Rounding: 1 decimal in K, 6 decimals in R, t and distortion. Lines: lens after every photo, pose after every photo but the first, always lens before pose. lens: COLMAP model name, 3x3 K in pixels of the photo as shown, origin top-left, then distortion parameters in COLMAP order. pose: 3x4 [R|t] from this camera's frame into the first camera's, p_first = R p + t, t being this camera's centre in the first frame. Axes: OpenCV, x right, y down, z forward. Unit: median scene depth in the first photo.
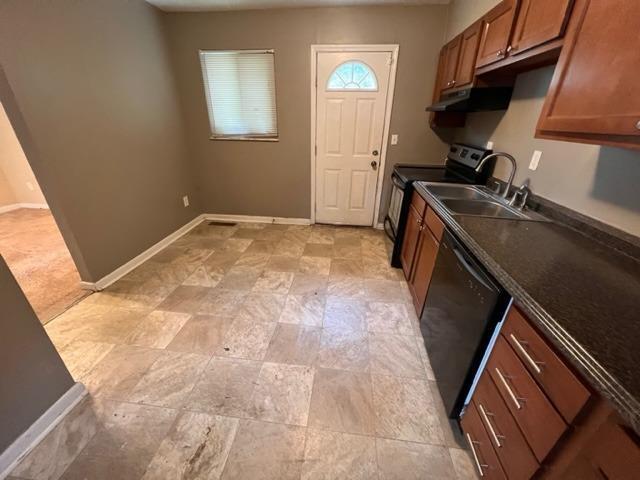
lens RADIAL K [[255.5, 0, 320.0], [0, 255.5, 240.0], [0, 0, 1]] dist [-0.000873, -0.000267]
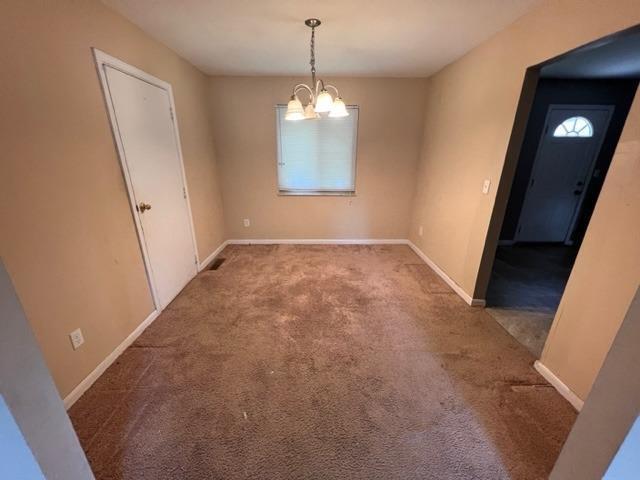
lens RADIAL K [[255.5, 0, 320.0], [0, 255.5, 240.0], [0, 0, 1]] dist [-0.000873, -0.000267]
pose [[0.990967, -0.049229, 0.124743, -1.212362], [0.062305, 0.992708, -0.103189, -0.017860], [-0.118754, 0.110029, 0.986809, -0.051085]]
